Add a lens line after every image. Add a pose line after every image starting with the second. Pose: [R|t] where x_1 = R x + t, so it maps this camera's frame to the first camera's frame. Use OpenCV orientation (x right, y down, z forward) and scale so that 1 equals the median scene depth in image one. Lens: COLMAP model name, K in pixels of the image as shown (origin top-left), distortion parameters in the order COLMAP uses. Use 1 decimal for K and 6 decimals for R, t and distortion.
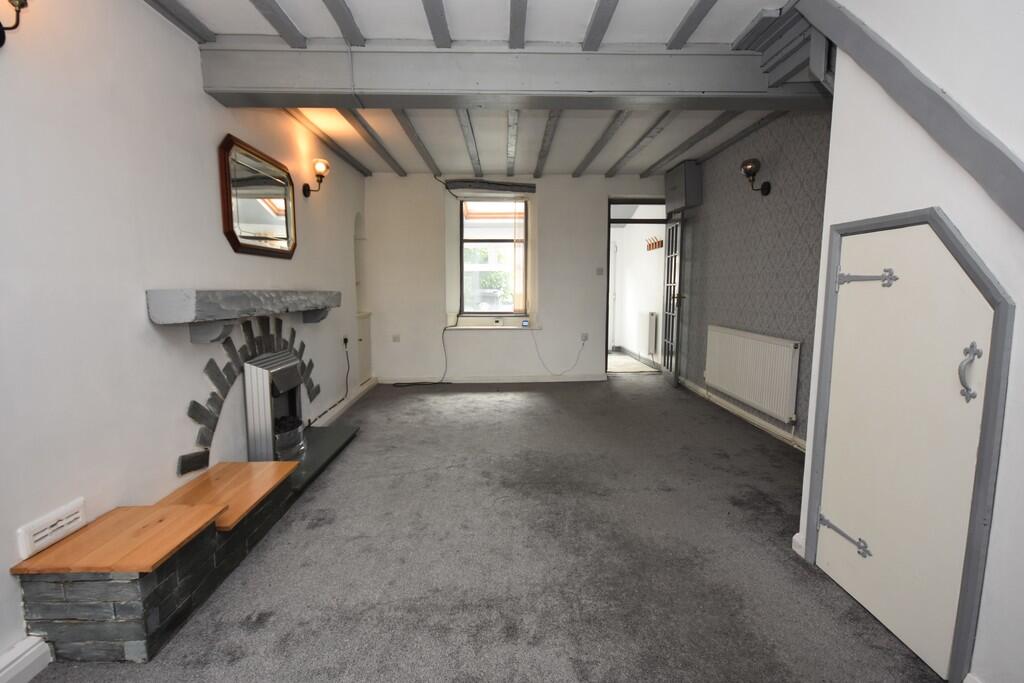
lens RADIAL K [[457.6, 0, 517.8], [0, 457.6, 342.3], [0, 0, 1]] dist [0.002988, -0.003999]
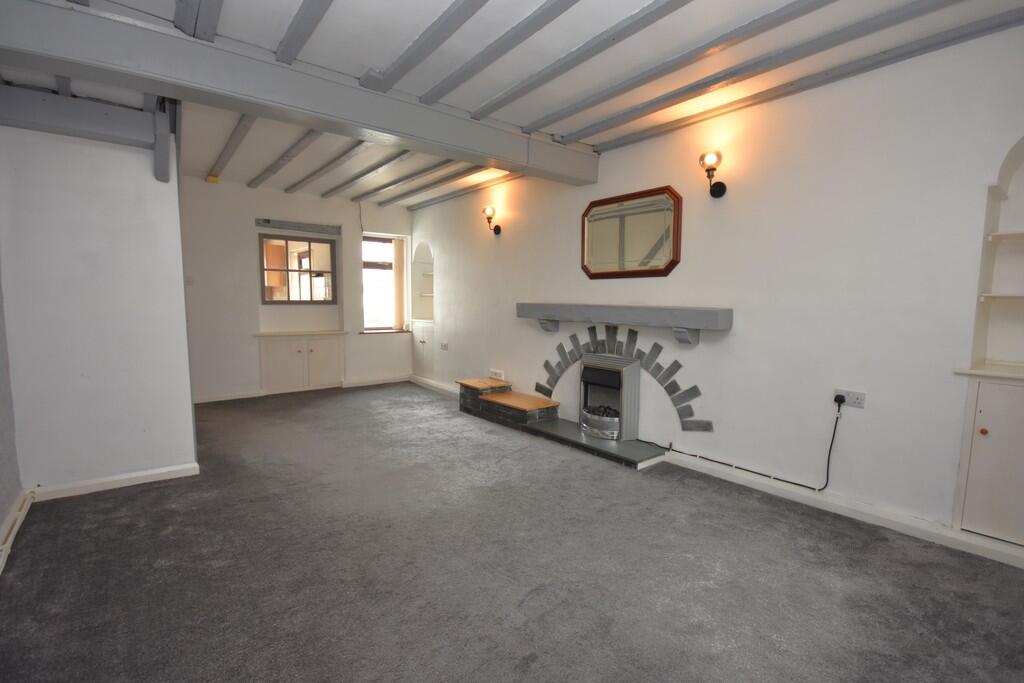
lens RADIAL K [[457.6, 0, 508.3], [0, 457.6, 341.6], [0, 0, 1]] dist [0.002988, -0.003999]
pose [[-0.804191, 0.044571, -0.592697, 0.487251], [-0.077844, 0.980697, 0.179370, -0.241317], [0.589251, 0.190386, -0.785199, 2.002425]]
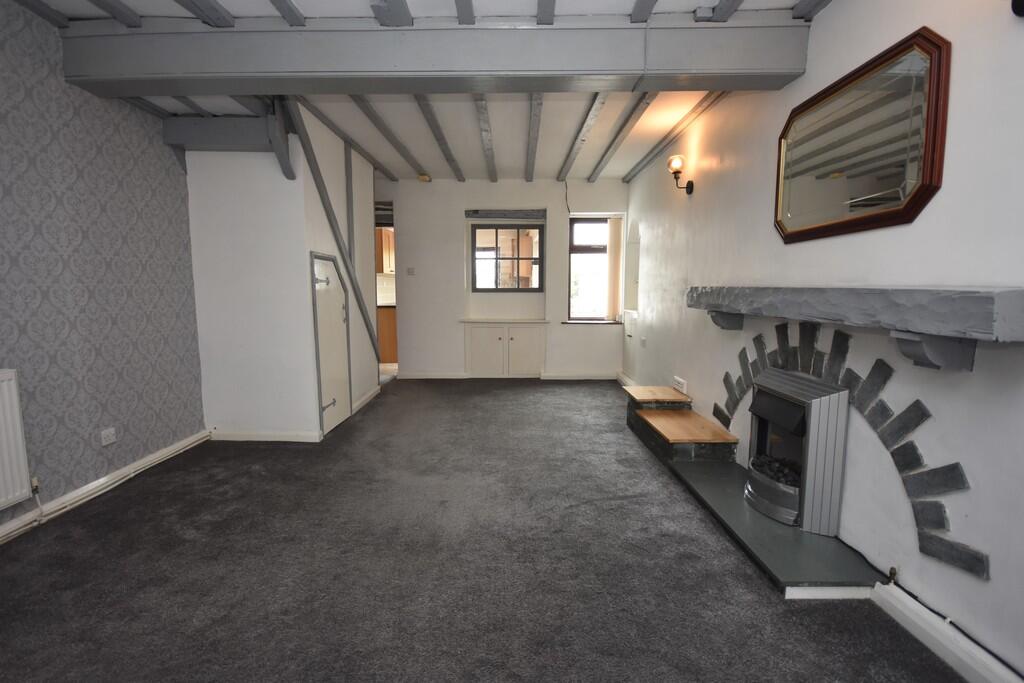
lens RADIAL K [[457.6, 0, 517.8], [0, 457.6, 343.3], [0, 0, 1]] dist [0.002988, -0.003999]
pose [[-0.999514, -0.007427, 0.030290, -0.120354], [-0.000349, 0.973833, 0.227266, -0.208316], [-0.031185, 0.227145, -0.973362, 1.872641]]
